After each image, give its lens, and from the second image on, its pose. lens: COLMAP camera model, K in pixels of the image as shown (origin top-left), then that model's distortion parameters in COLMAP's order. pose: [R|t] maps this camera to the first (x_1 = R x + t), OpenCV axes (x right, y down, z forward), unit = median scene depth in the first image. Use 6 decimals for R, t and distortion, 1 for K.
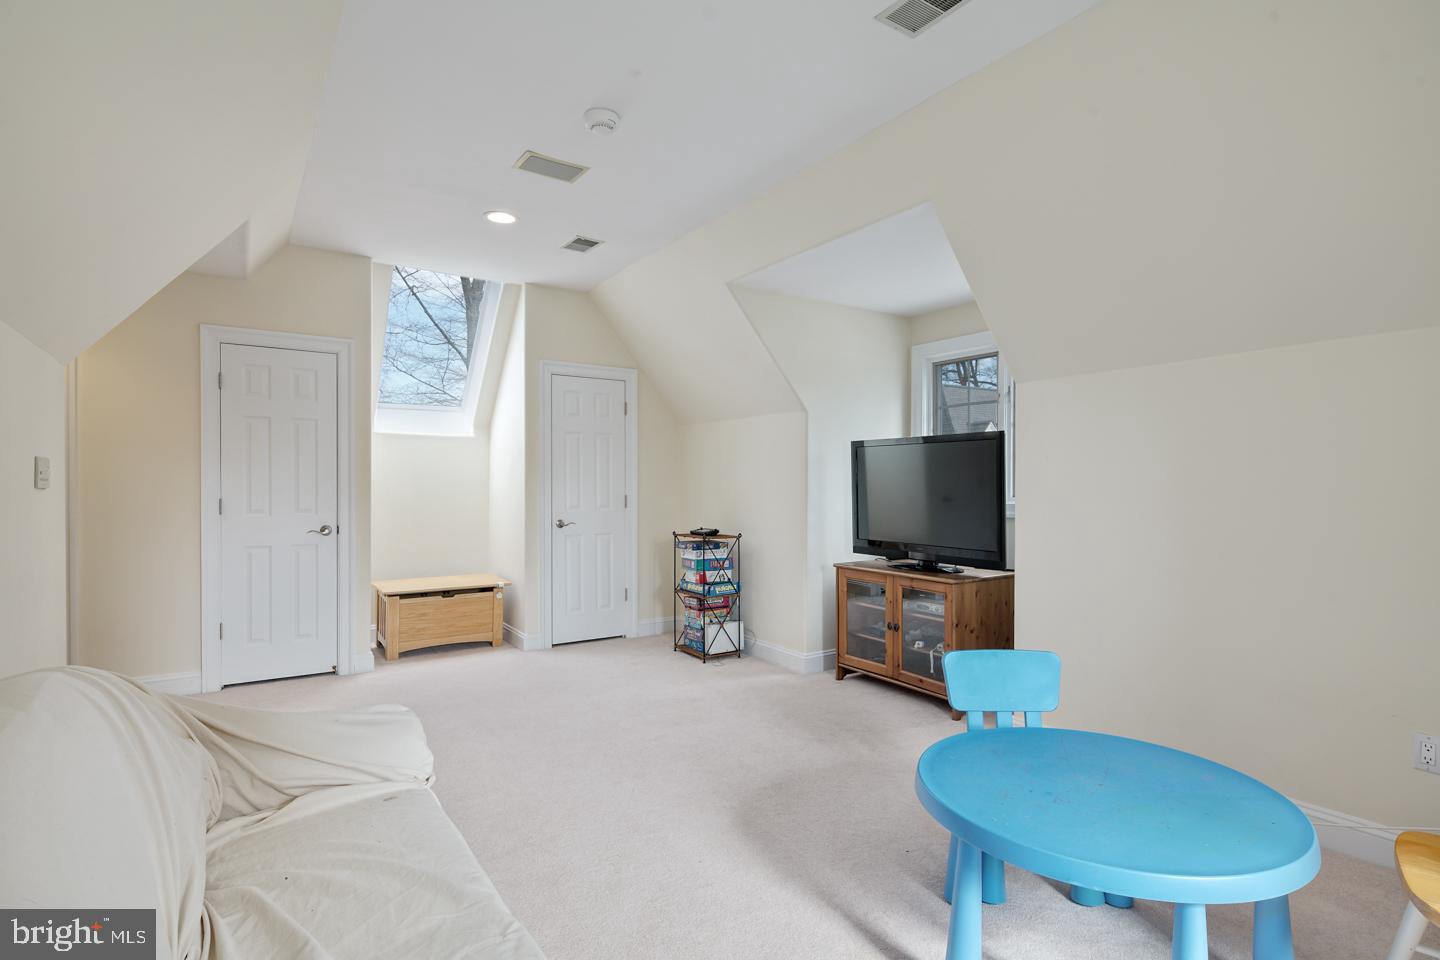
lens RADIAL K [[706.4, 0, 720.0], [0, 706.4, 480.0], [0, 0, 1]] dist [0.003164, 0.000041]
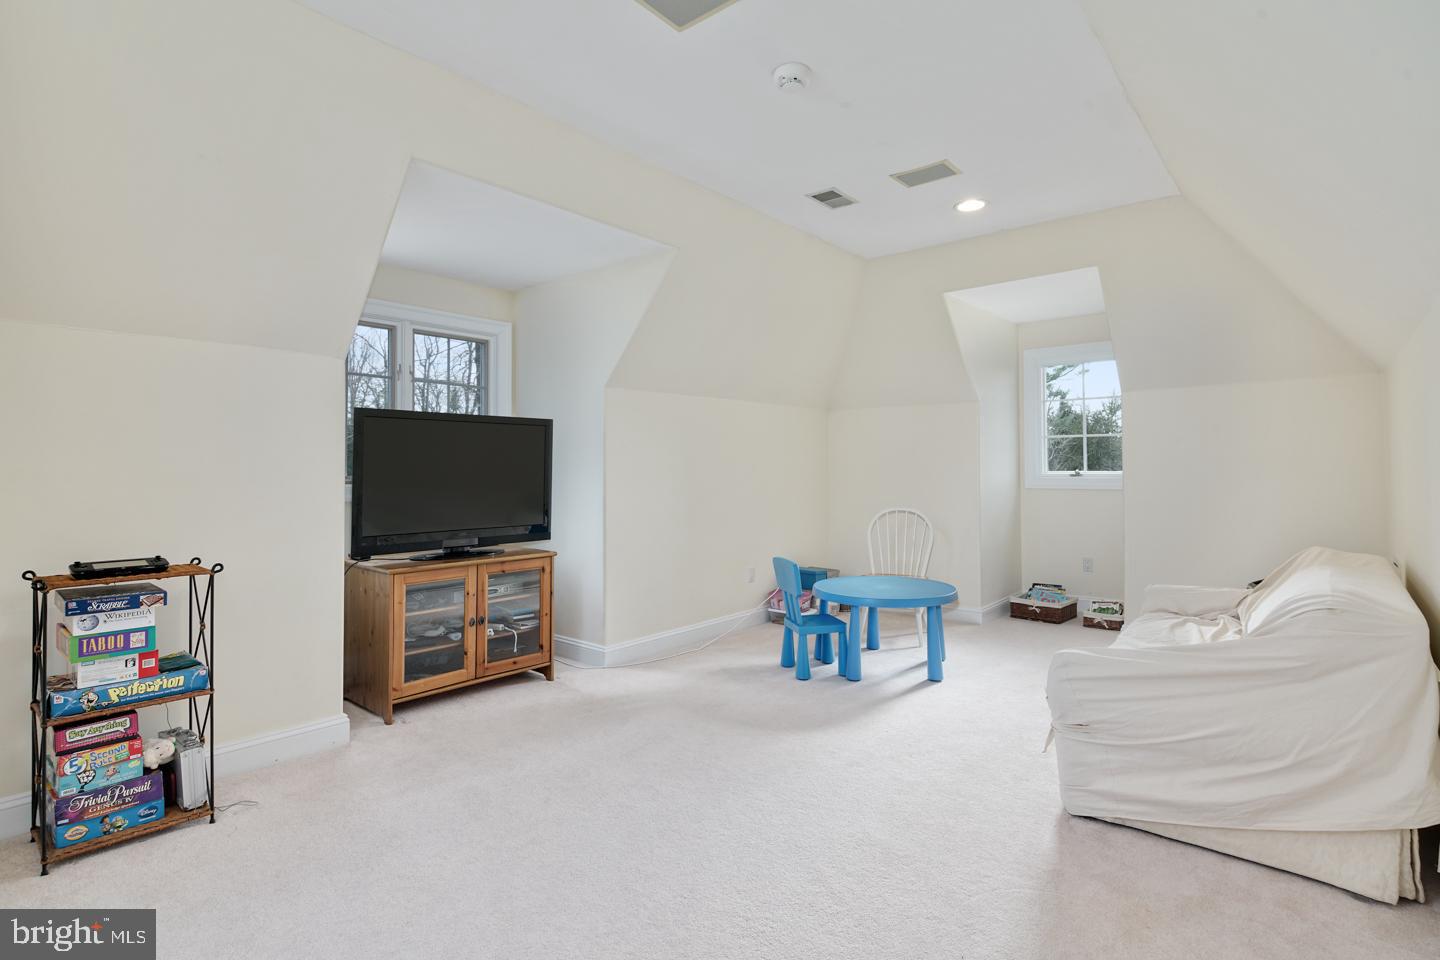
lens RADIAL K [[706.4, 0, 720.0], [0, 706.4, 480.0], [0, 0, 1]] dist [0.003164, 0.000041]
pose [[-0.275278, -0.010820, 0.961304, -0.705187], [-0.001348, 0.999940, 0.010869, 0.015973], [-0.961364, 0.001696, -0.275276, 0.942263]]
